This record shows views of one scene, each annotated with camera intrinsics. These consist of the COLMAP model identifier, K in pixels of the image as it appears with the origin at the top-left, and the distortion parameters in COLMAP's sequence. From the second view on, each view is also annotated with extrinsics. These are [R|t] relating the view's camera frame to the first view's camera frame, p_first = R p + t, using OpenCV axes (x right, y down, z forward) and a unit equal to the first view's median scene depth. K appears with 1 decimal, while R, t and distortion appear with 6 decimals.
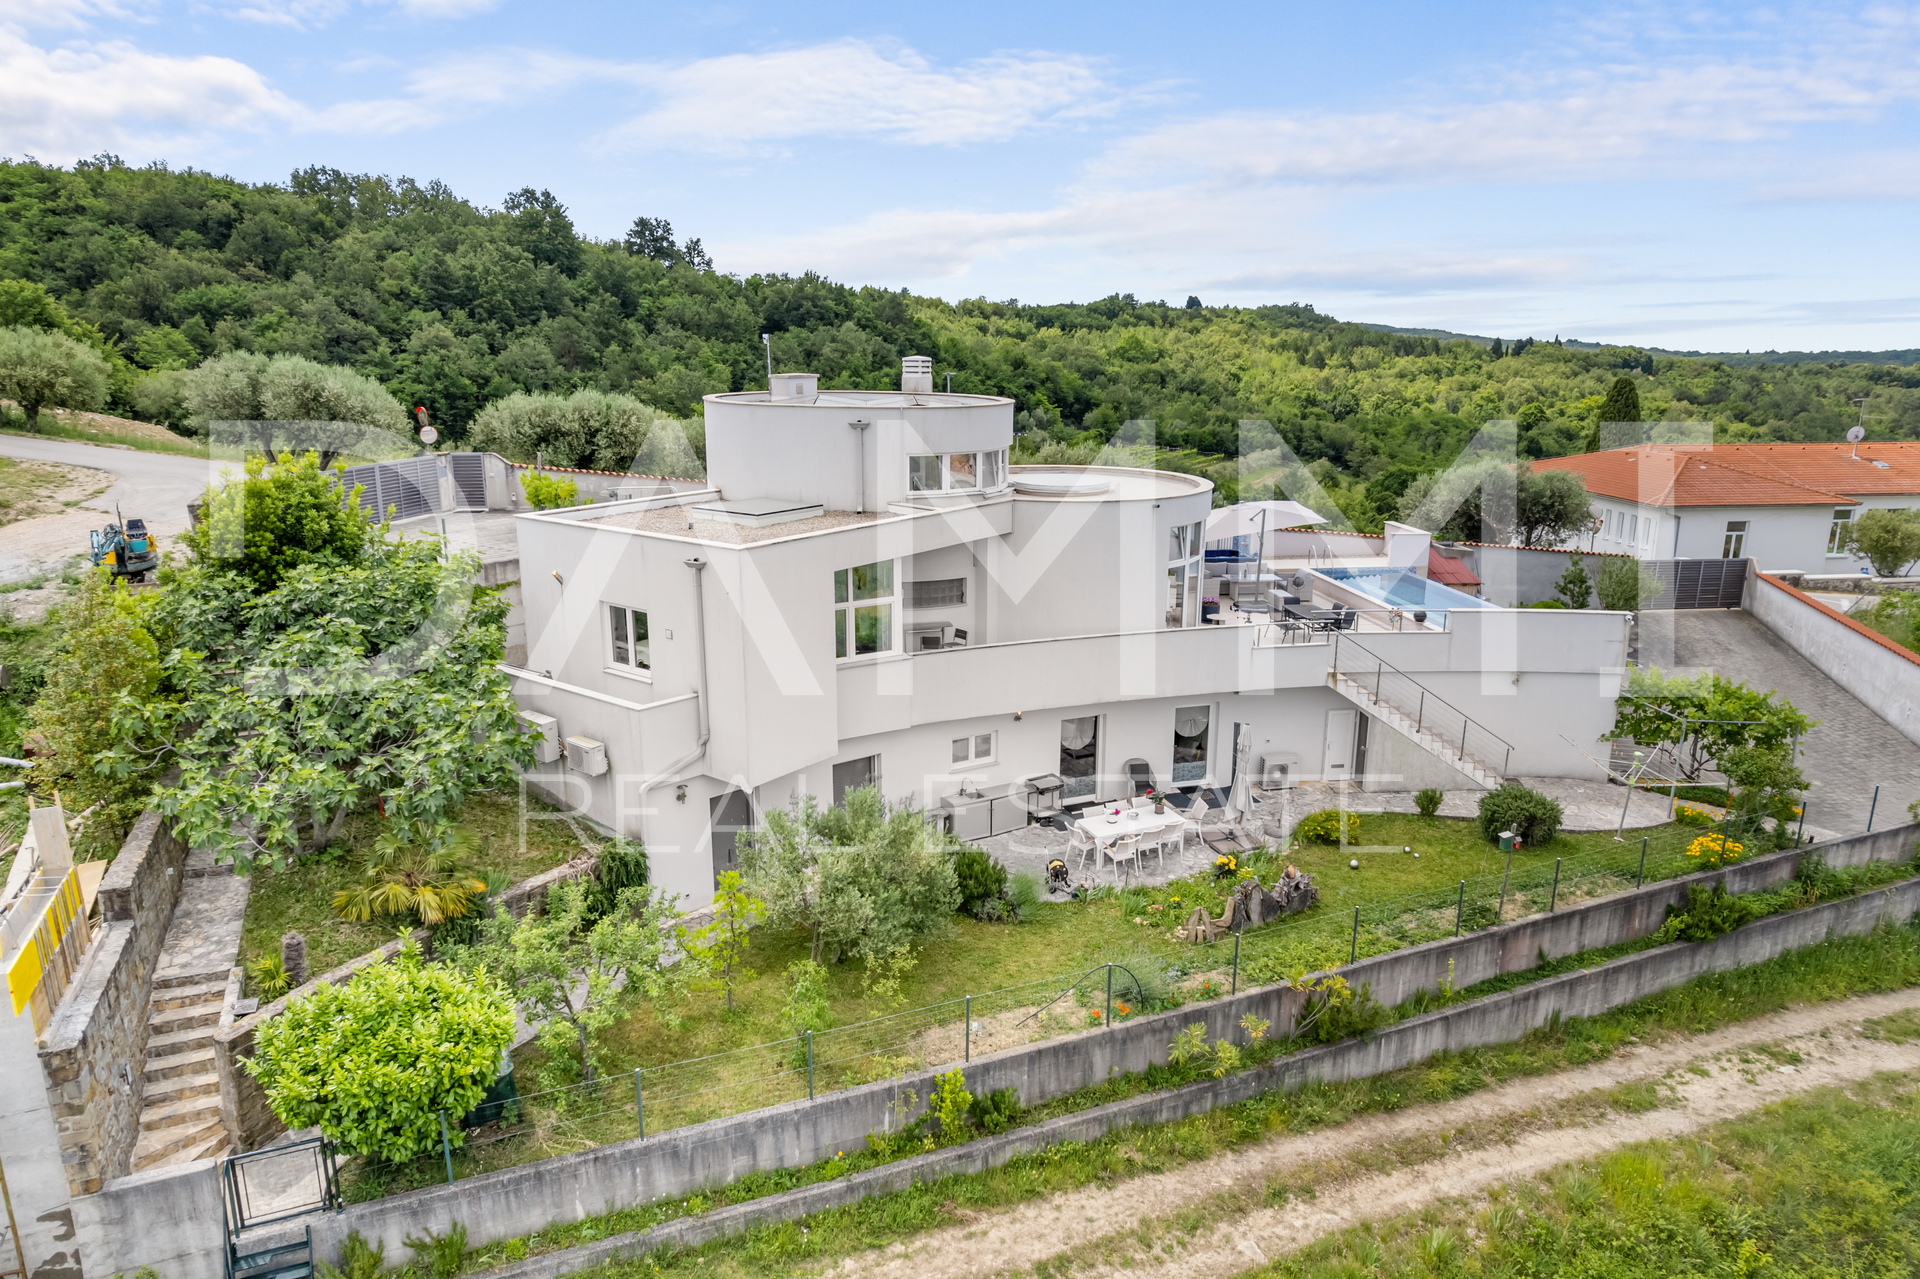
lens RADIAL K [[1240.7, 0, 952.7], [0, 1240.7, 648.0], [0, 0, 1]] dist [-0.077885, 0.073636]
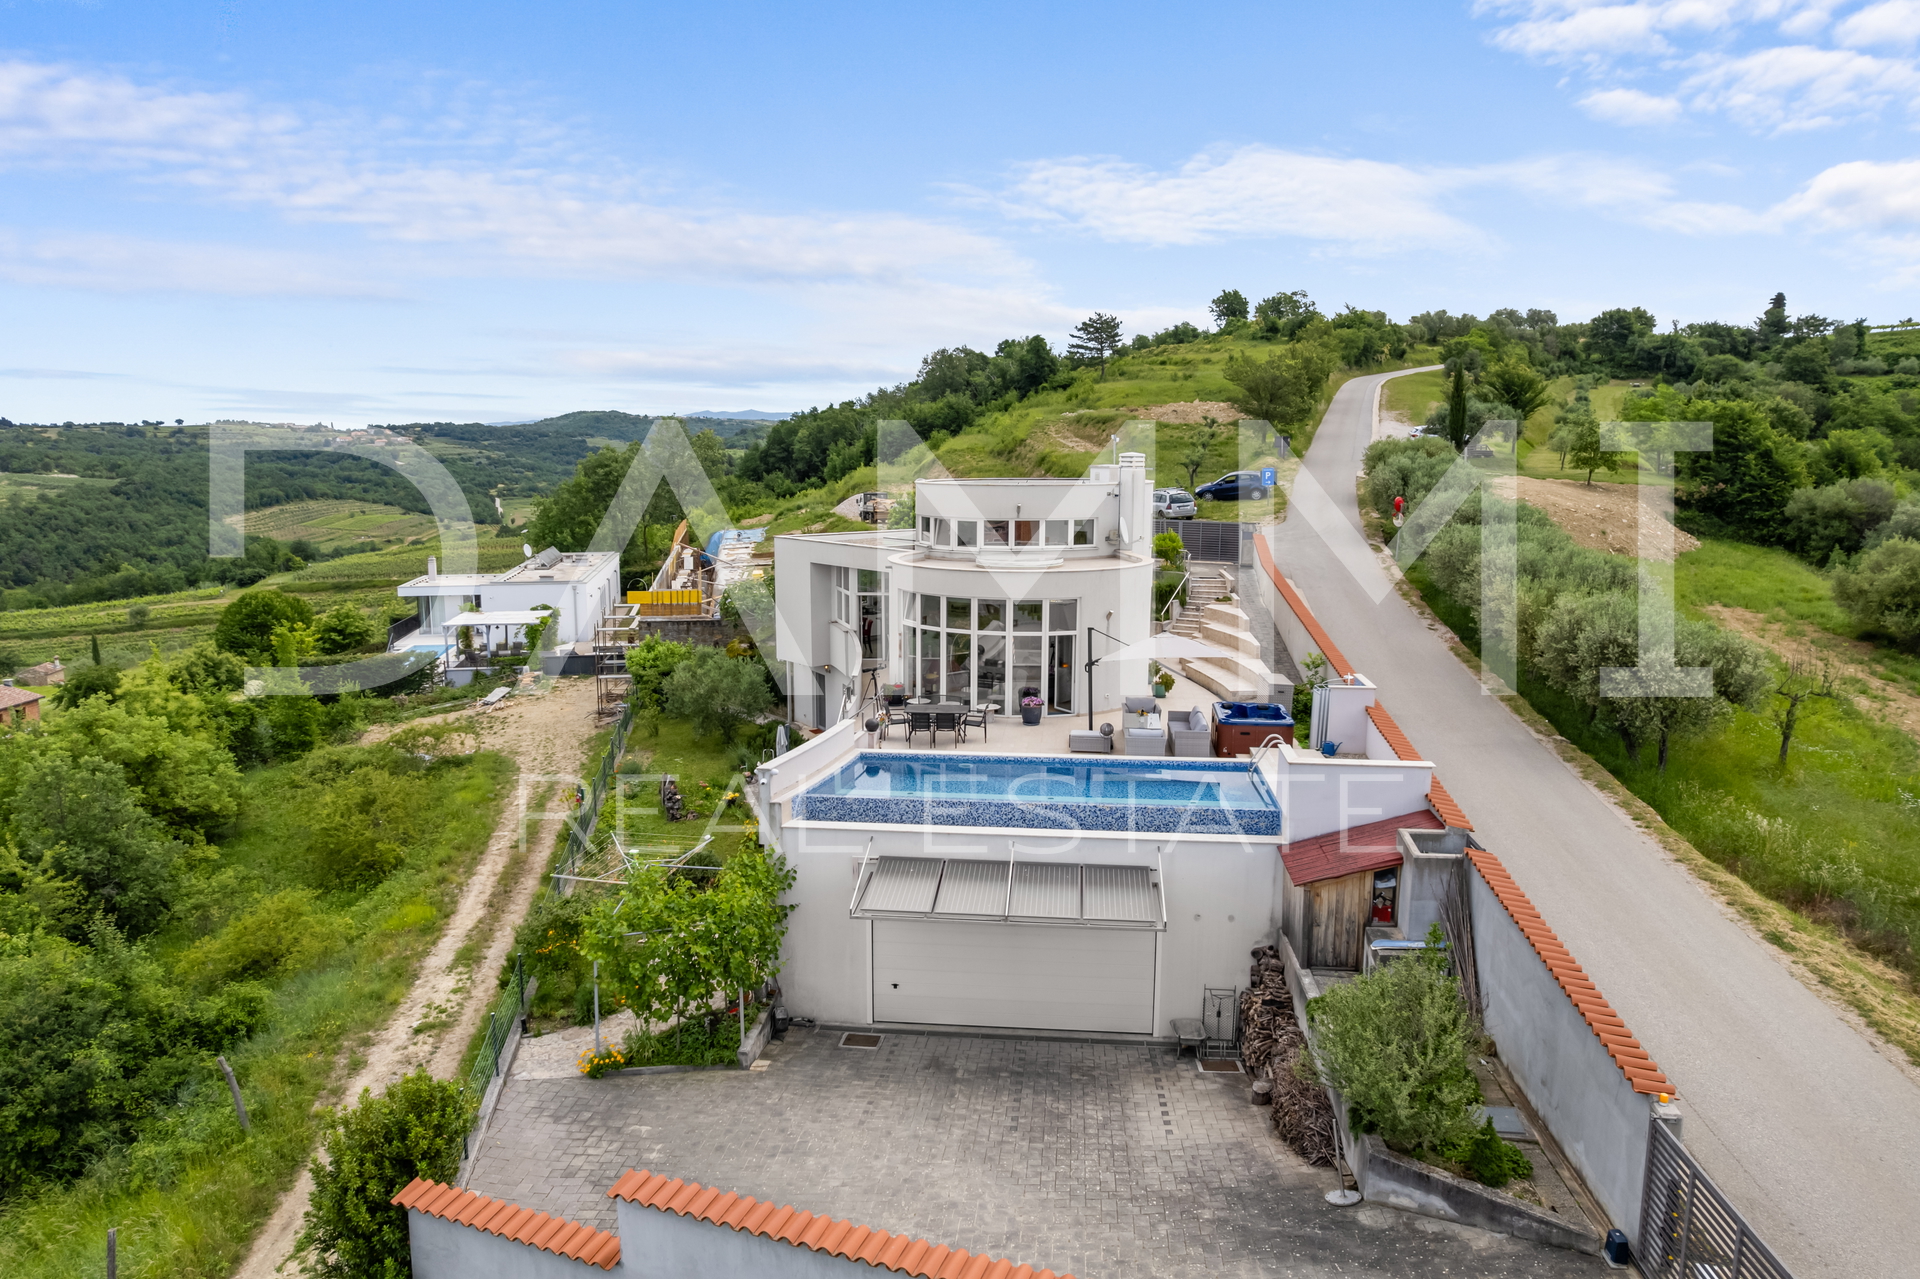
lens RADIAL K [[1240.7, 0, 952.7], [0, 1240.7, 648.0], [0, 0, 1]] dist [-0.077885, 0.073636]
pose [[-0.237273, 0.154583, -0.959065, 0.211869], [-0.245464, 0.945681, 0.213154, -0.049852], [0.939920, 0.285991, -0.186440, 0.206512]]
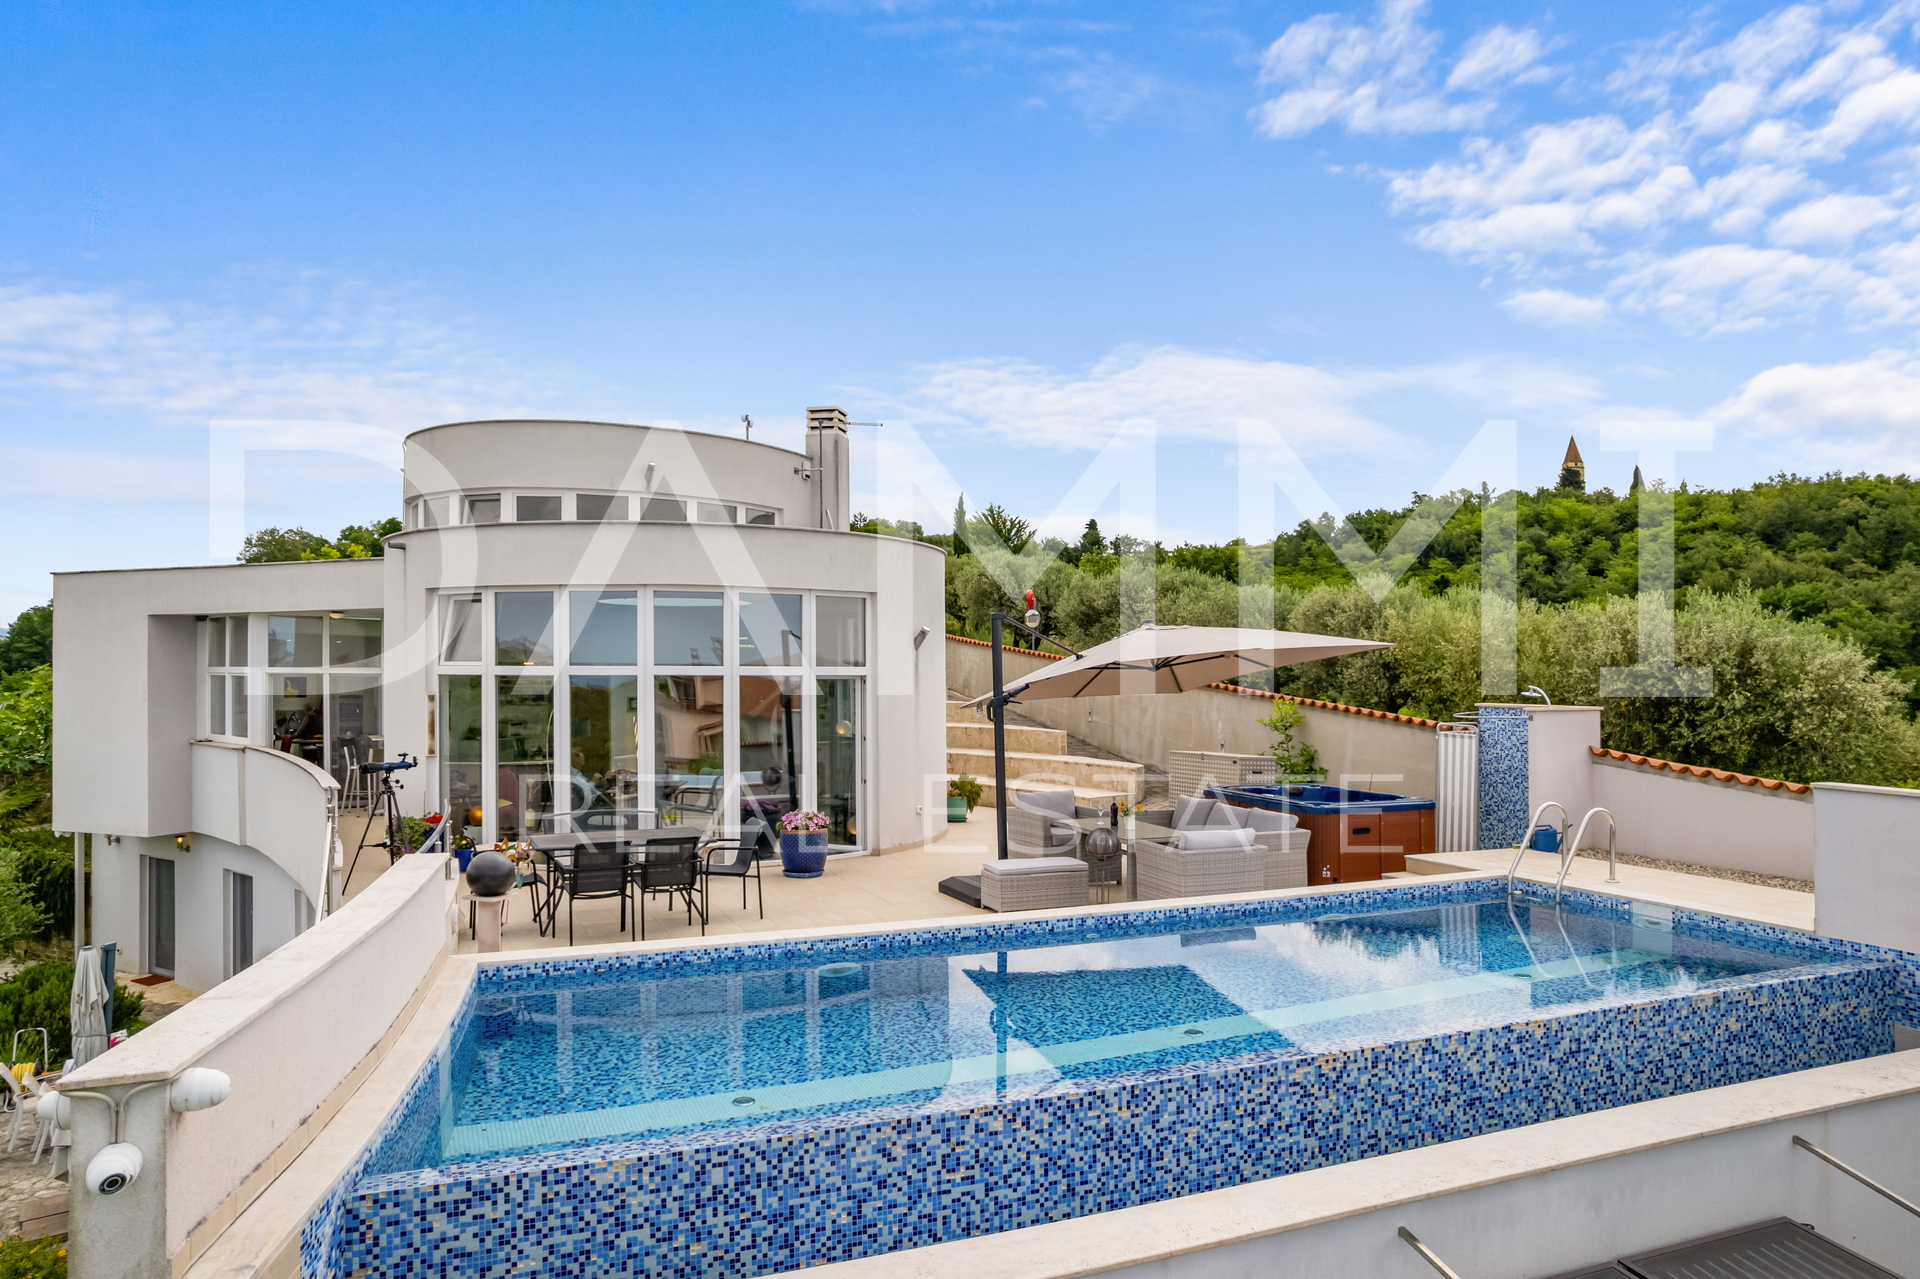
lens RADIAL K [[1253.6, 0, 955.9], [0, 1253.6, 631.0], [0, 0, 1]] dist [-0.085071, 0.085097]
pose [[0.270325, -0.033226, -0.962196, 0.115673], [-0.242744, 0.964764, -0.101512, -0.013057], [0.931665, 0.261009, 0.252735, 0.172525]]
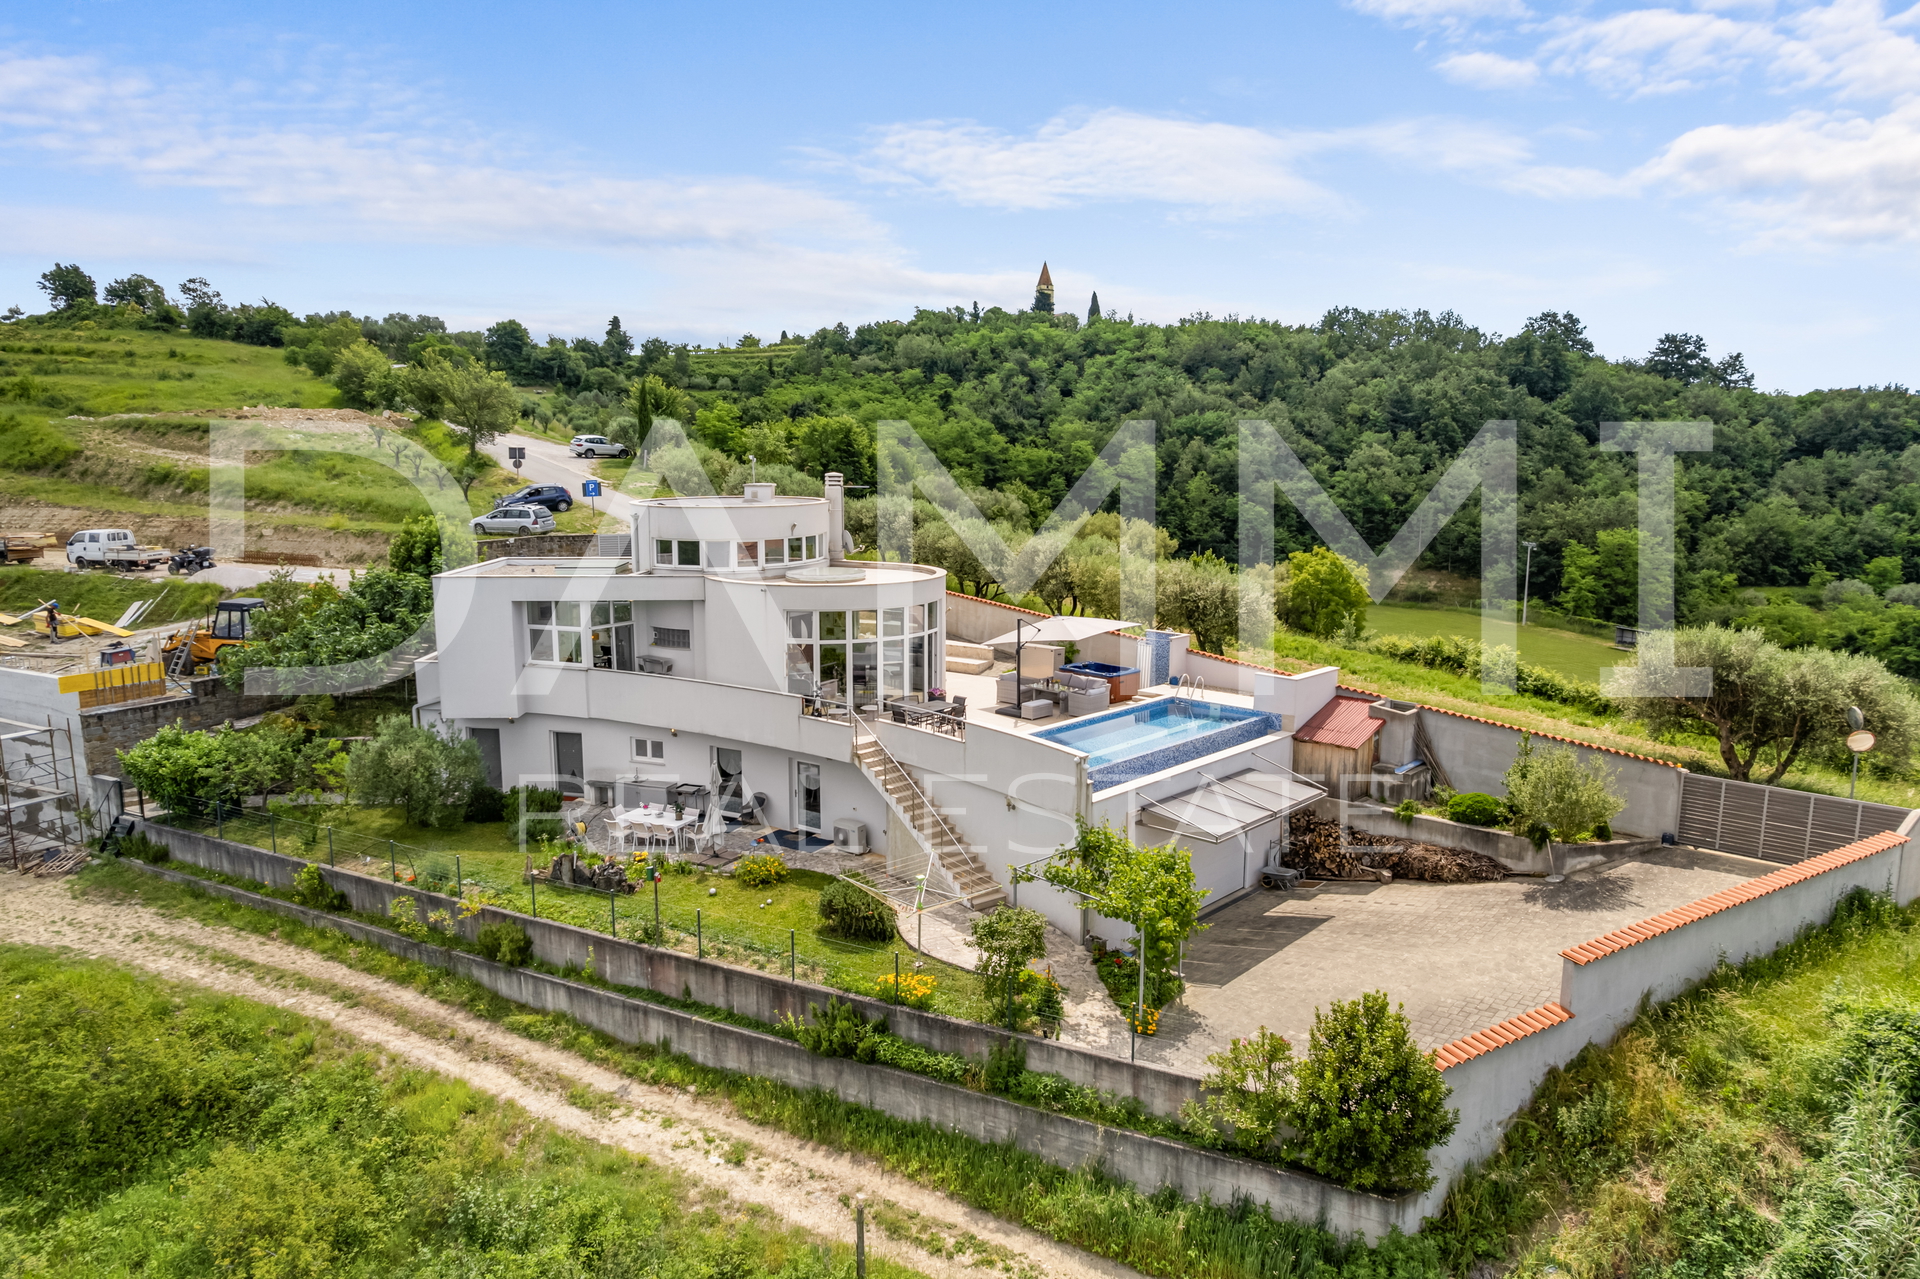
lens RADIAL K [[1240.7, 0, 952.7], [0, 1240.7, 648.0], [0, 0, 1]] dist [-0.077885, 0.073636]
pose [[0.631216, 0.123834, -0.765658, 0.198165], [-0.195432, 0.980714, -0.002499, -0.014452], [0.750582, 0.151212, 0.643243, 0.053839]]
